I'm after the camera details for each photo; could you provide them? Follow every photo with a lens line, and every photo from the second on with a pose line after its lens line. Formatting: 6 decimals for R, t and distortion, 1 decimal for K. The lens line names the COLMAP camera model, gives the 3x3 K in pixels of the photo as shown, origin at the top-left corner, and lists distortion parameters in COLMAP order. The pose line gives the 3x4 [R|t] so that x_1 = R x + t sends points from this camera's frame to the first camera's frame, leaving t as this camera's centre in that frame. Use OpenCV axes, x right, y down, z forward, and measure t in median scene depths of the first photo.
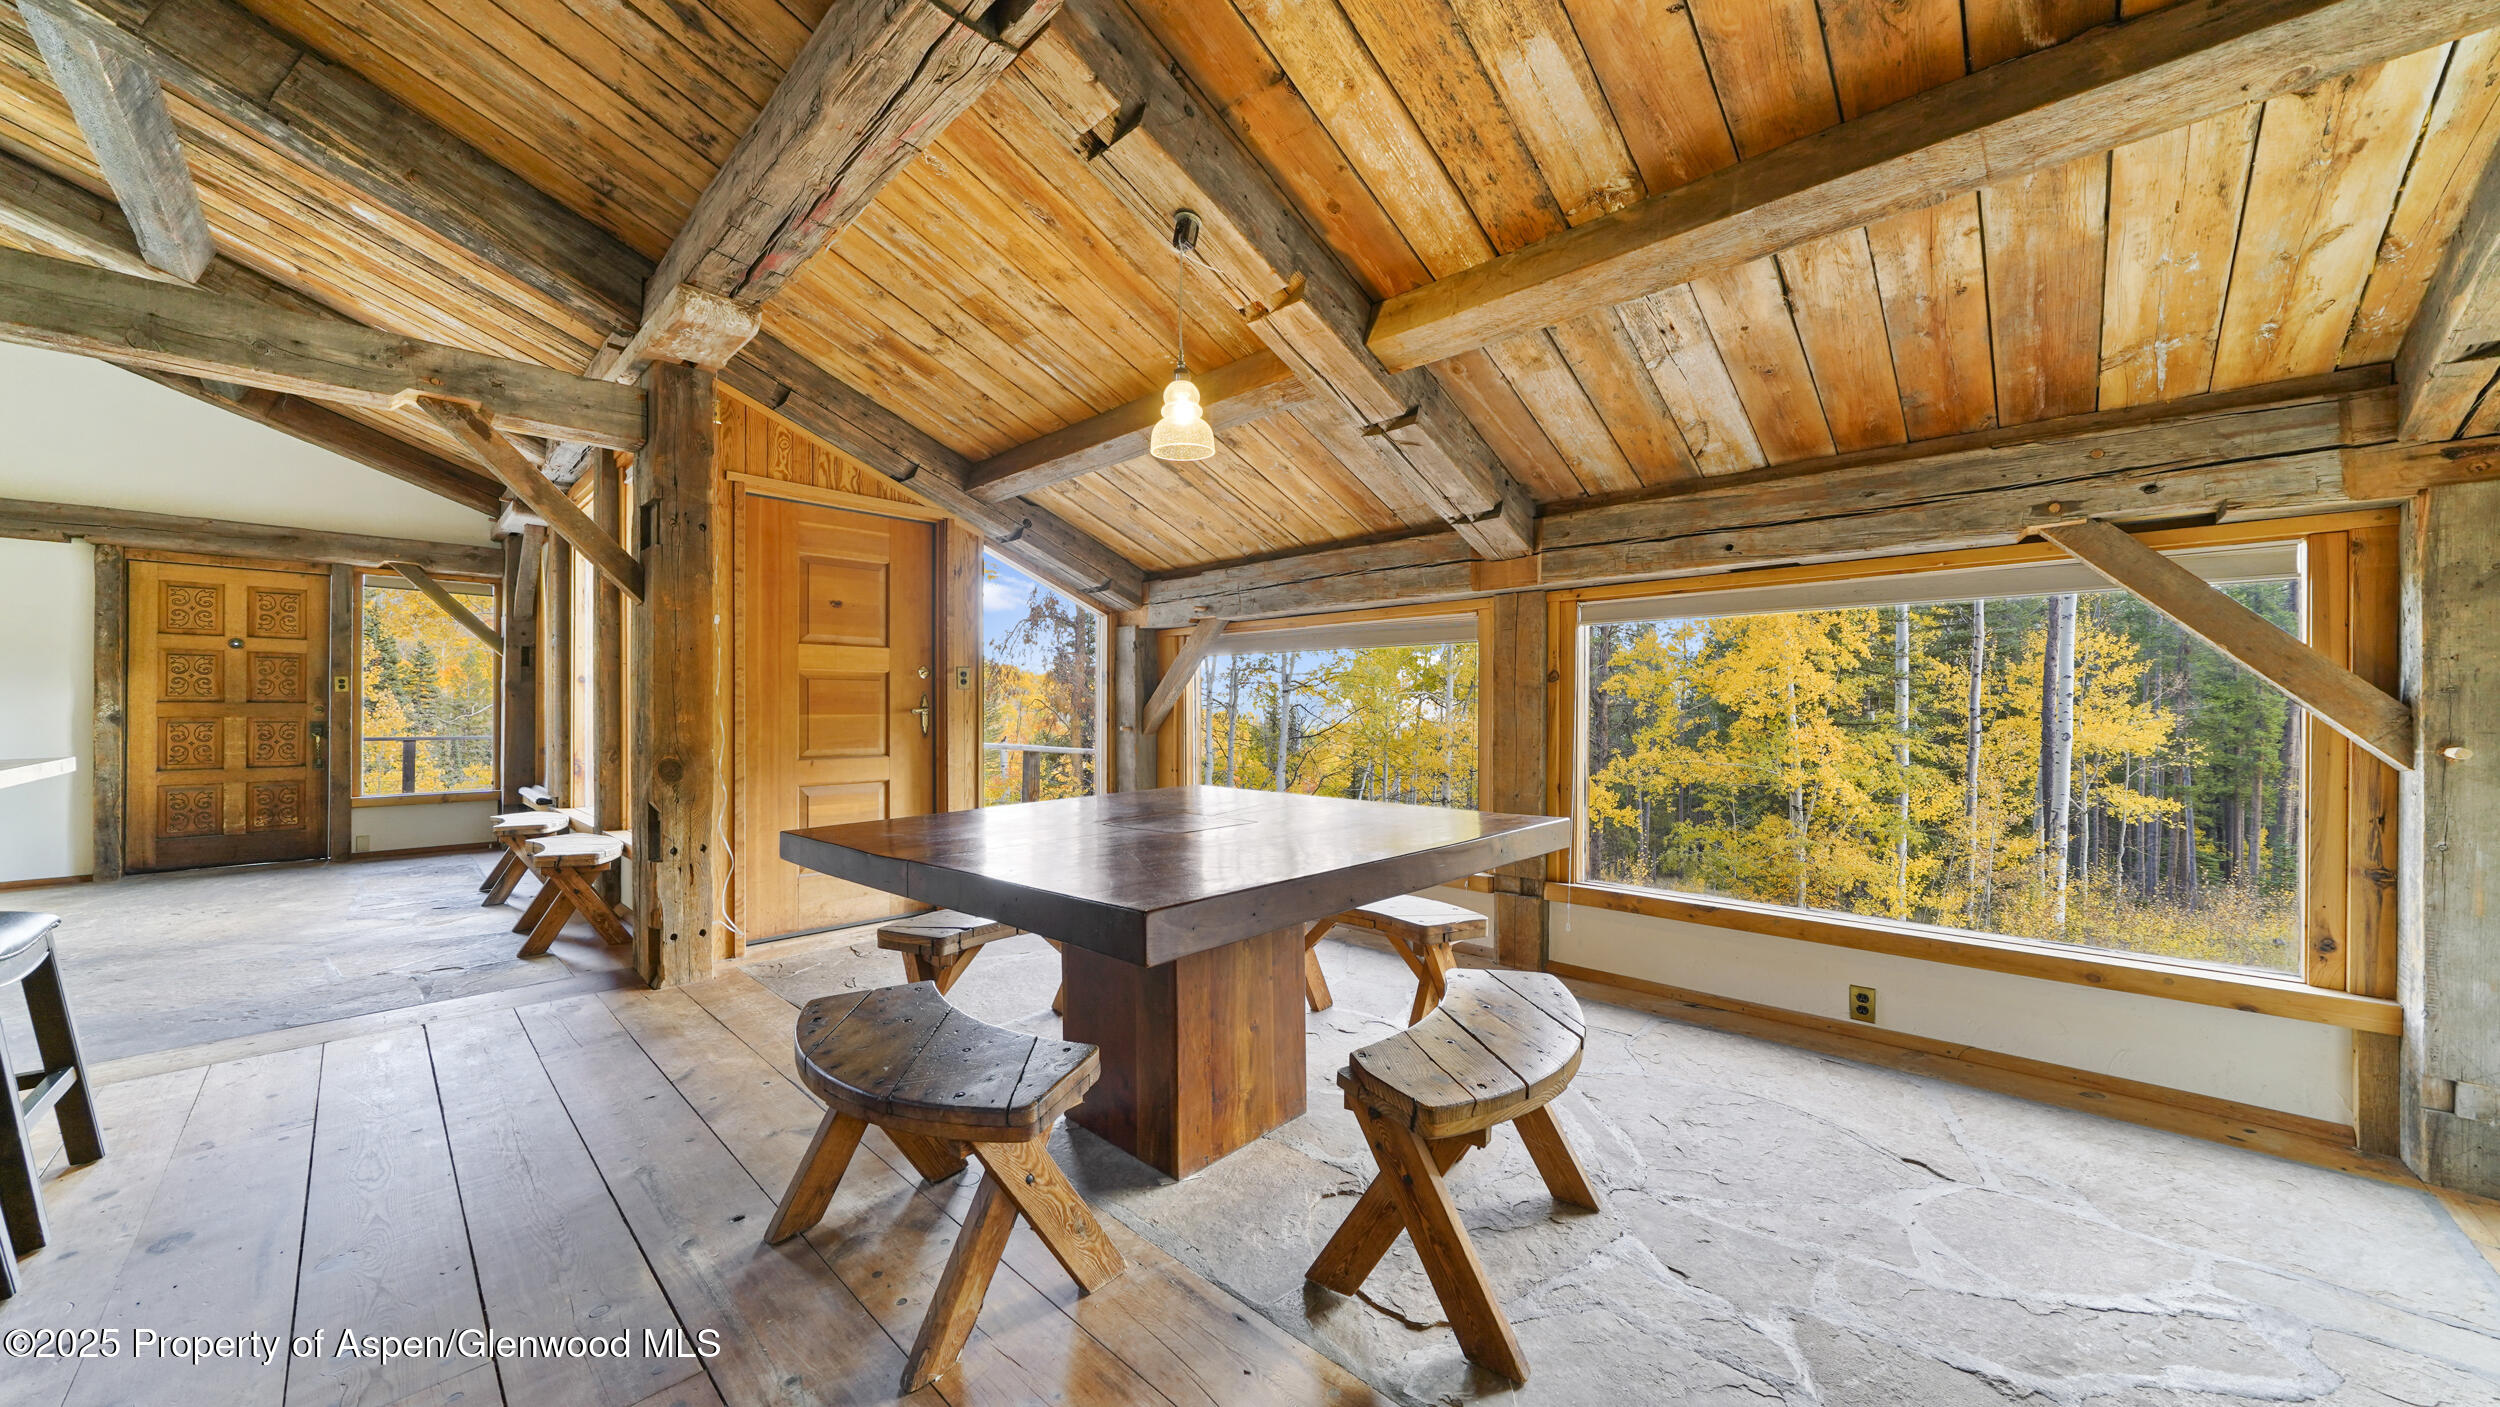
lens RADIAL K [[851.1, 0, 1250.0], [0, 851.1, 703.5], [0, 0, 1]] dist [-0.011600, -0.000036]
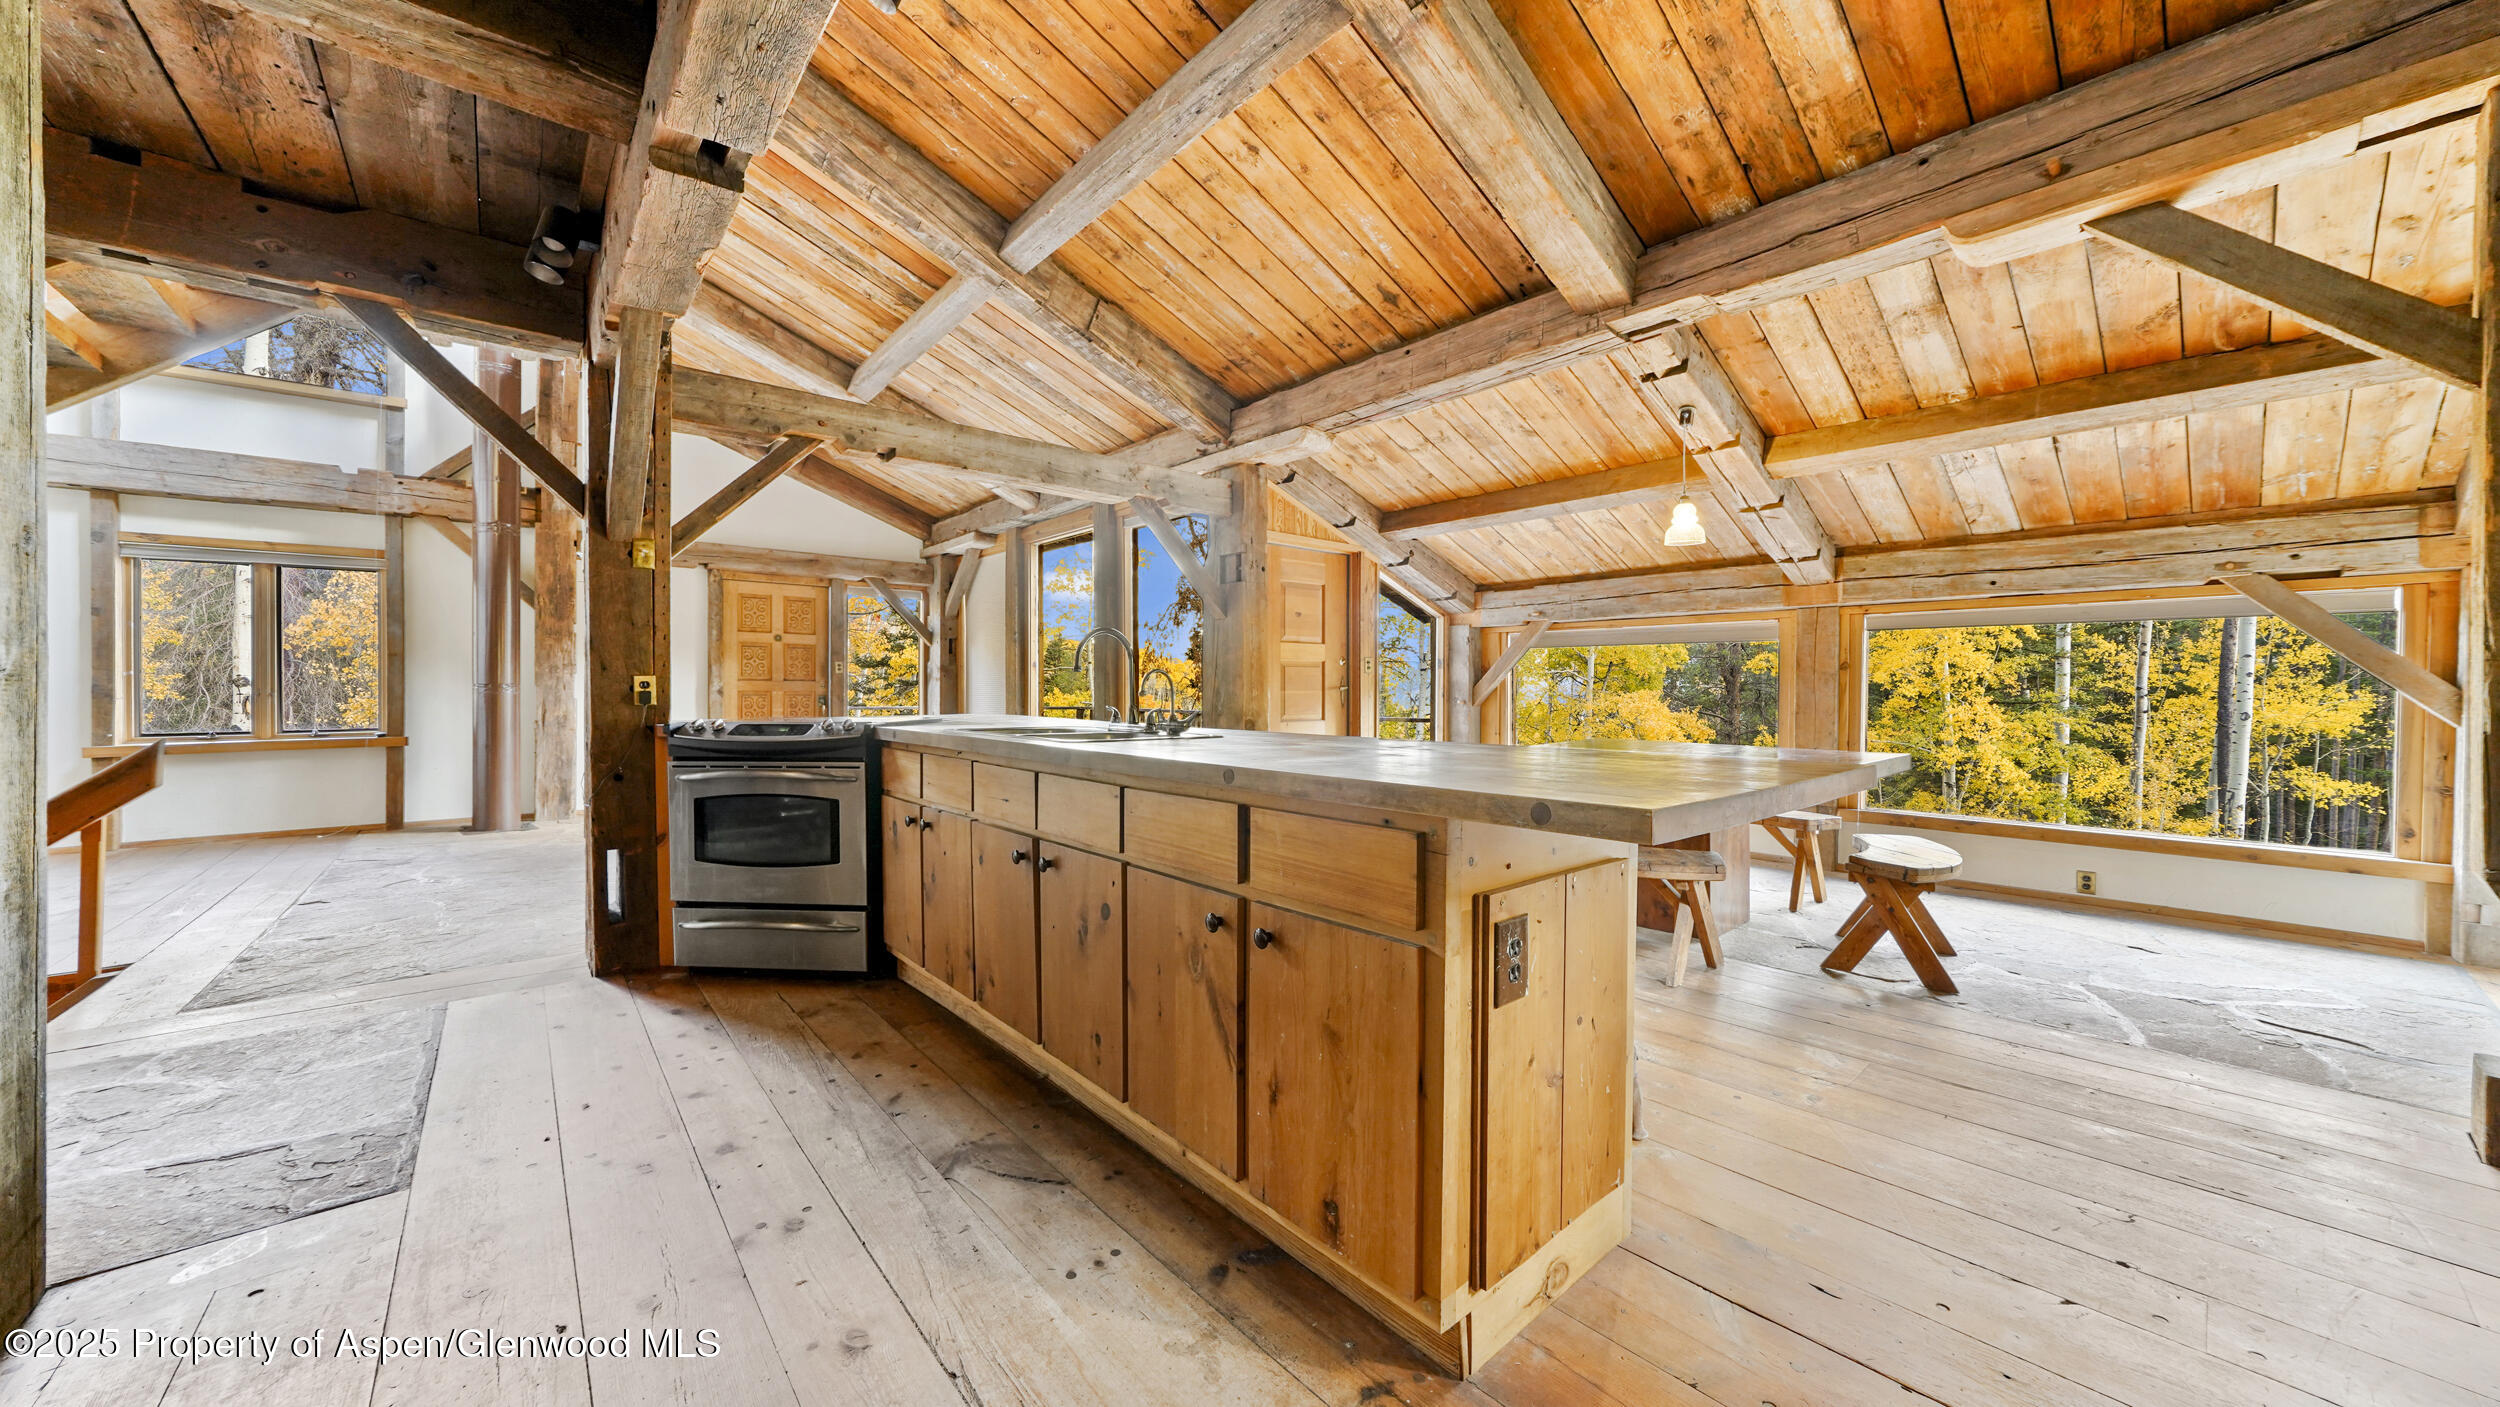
lens RADIAL K [[863.8, 0, 1238.2], [0, 863.8, 691.5], [0, 0, 1]] dist [-0.013668, 0.002075]
pose [[0.994874, 0.002961, -0.101076, -0.482467], [-0.001580, 0.999904, 0.013737, -0.006885], [0.101107, -0.013507, 0.994784, -0.513104]]
